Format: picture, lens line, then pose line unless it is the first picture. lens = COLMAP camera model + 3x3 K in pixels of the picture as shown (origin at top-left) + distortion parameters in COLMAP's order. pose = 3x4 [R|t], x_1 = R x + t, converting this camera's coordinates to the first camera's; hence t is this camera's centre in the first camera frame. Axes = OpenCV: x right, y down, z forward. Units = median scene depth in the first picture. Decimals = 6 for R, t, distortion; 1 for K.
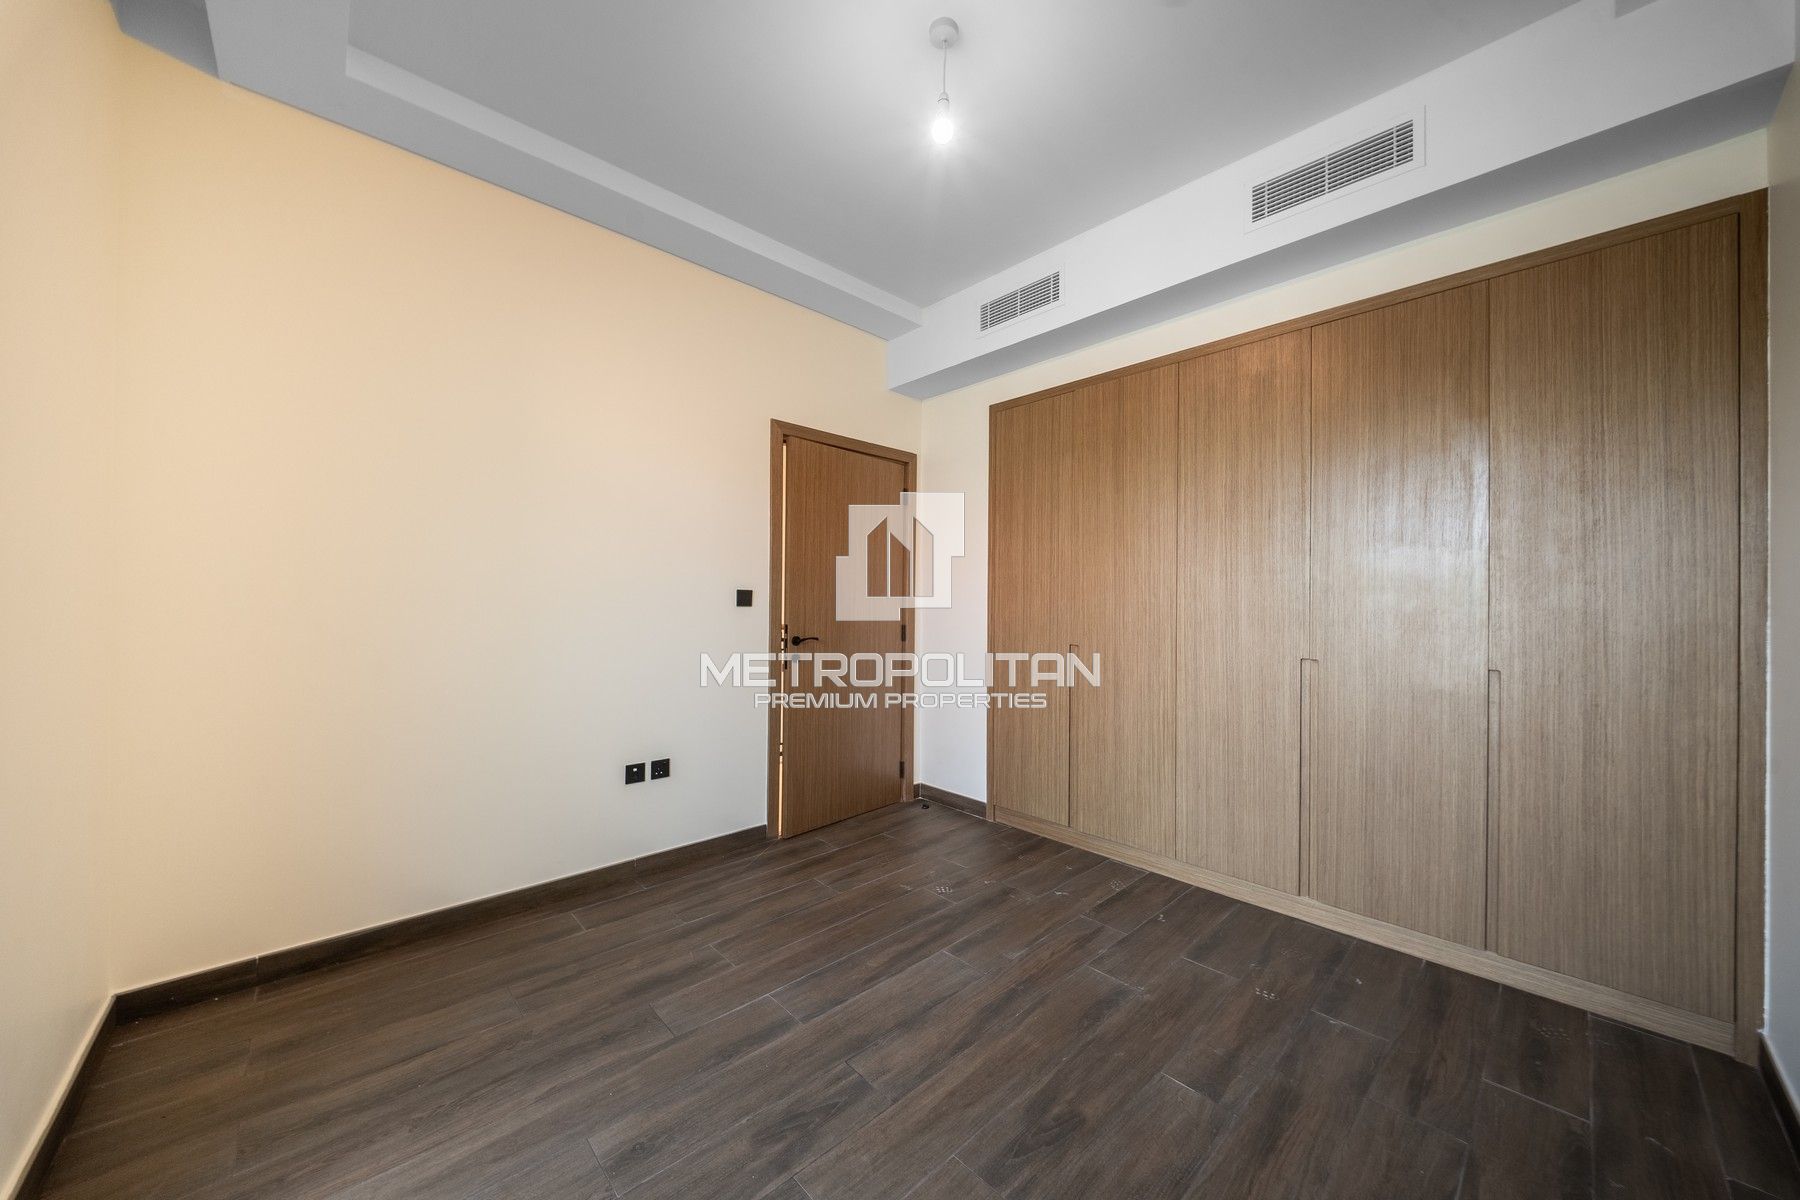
lens RADIAL K [[631.2, 0, 906.5], [0, 631.2, 599.7], [0, 0, 1]] dist [0.001777, -0.003944]
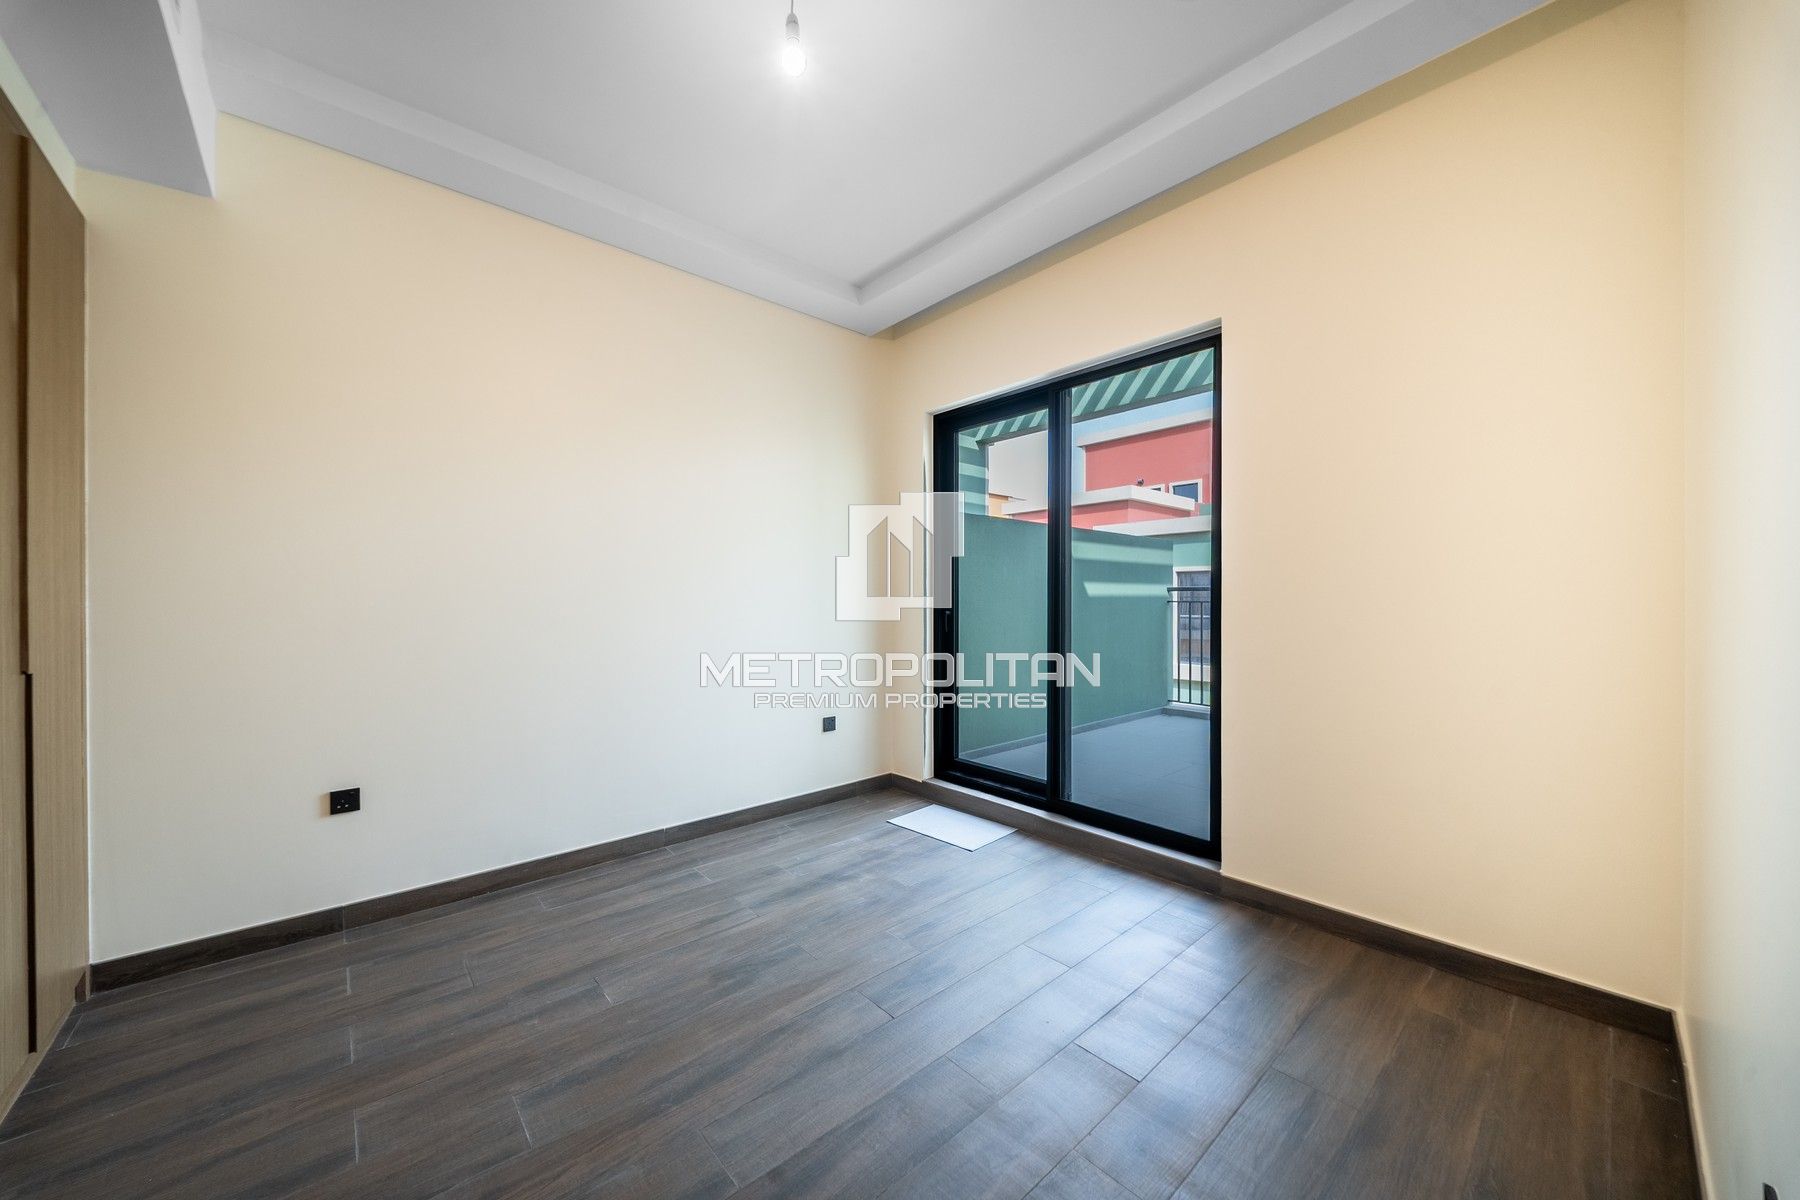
lens RADIAL K [[631.2, 0, 906.5], [0, 631.2, 599.7], [0, 0, 1]] dist [0.001777, -0.003944]
pose [[-0.999602, -0.004806, 0.027785, -0.112488], [-0.004778, 0.999988, 0.001095, 0.014019], [-0.027789, 0.000962, -0.999613, 1.587574]]
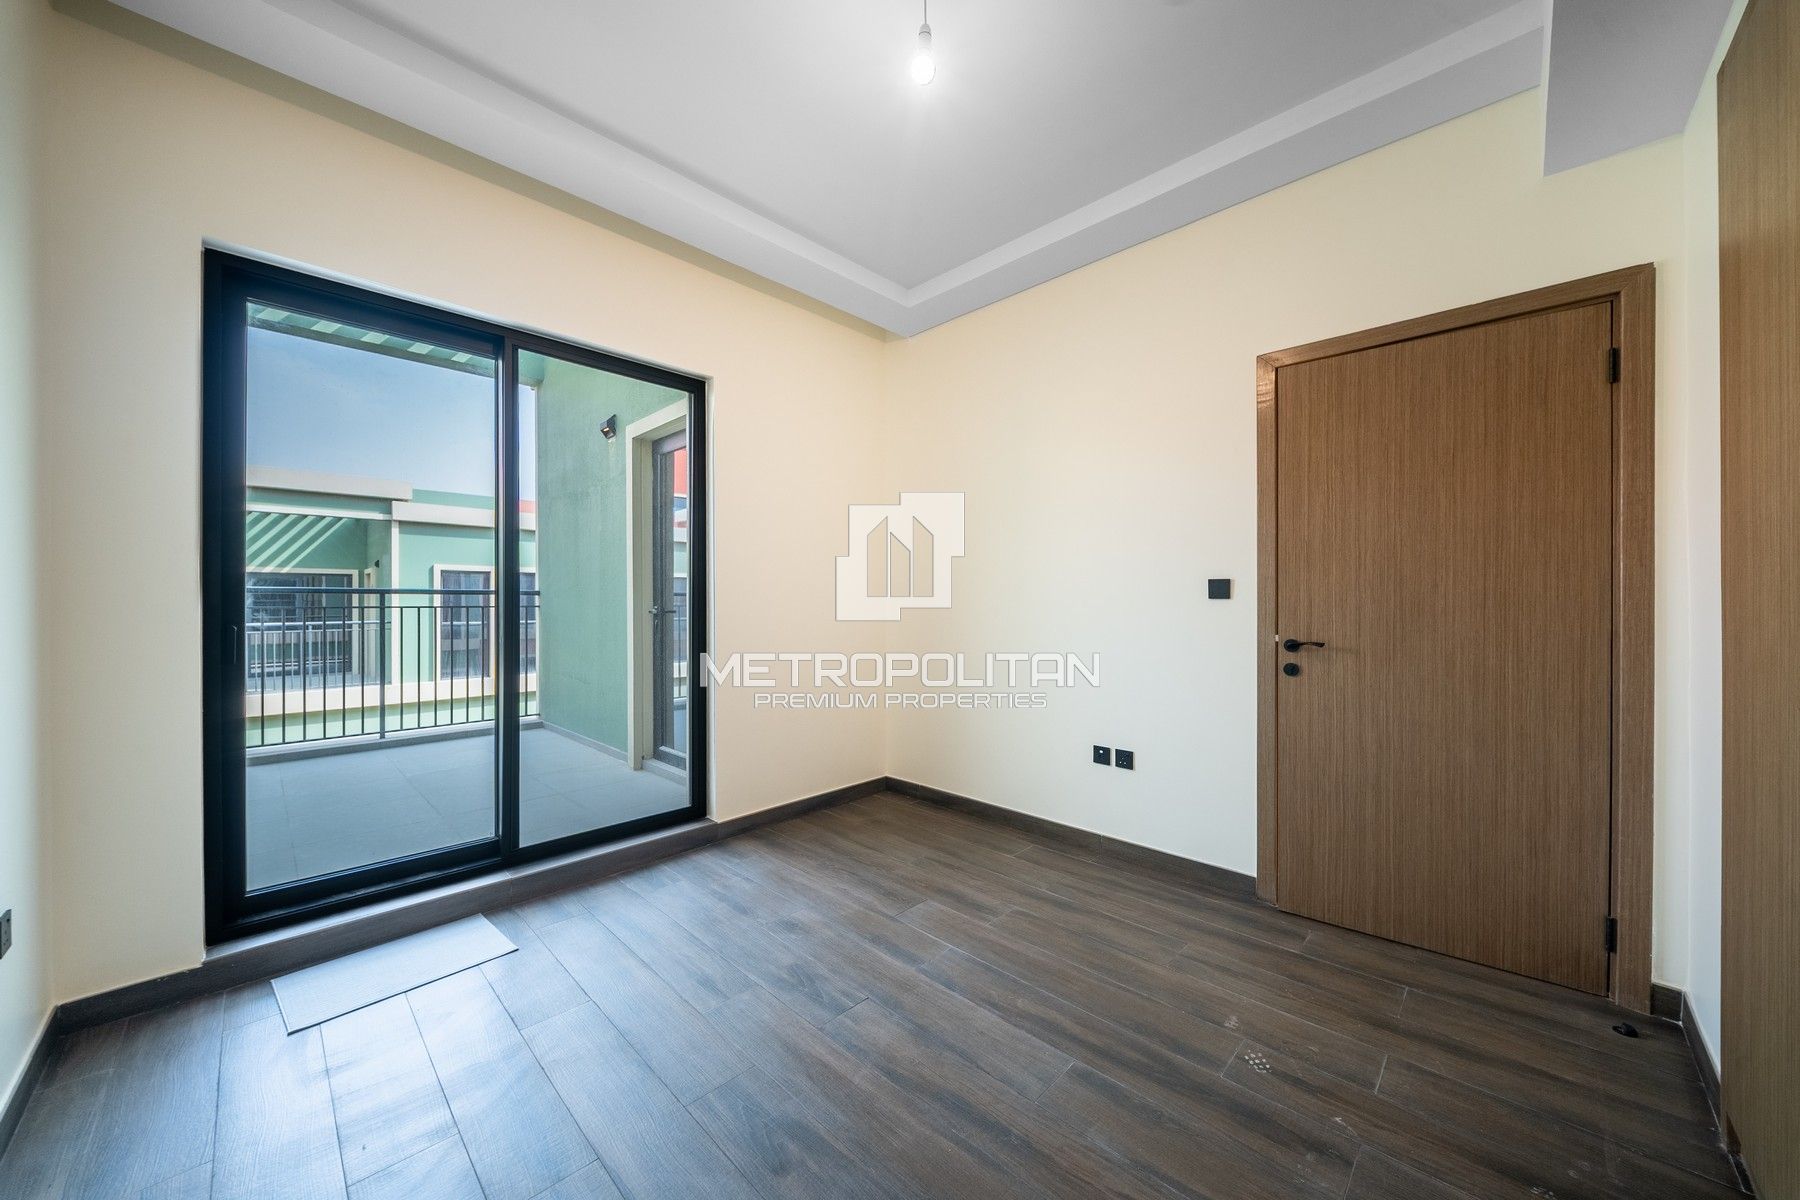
lens RADIAL K [[631.2, 0, 906.5], [0, 631.2, 599.7], [0, 0, 1]] dist [0.001777, -0.003944]
pose [[0.045150, -0.015857, -0.998854, 0.795342], [0.005220, 0.999864, -0.015638, 0.032191], [0.998967, -0.004508, 0.045226, 0.781155]]
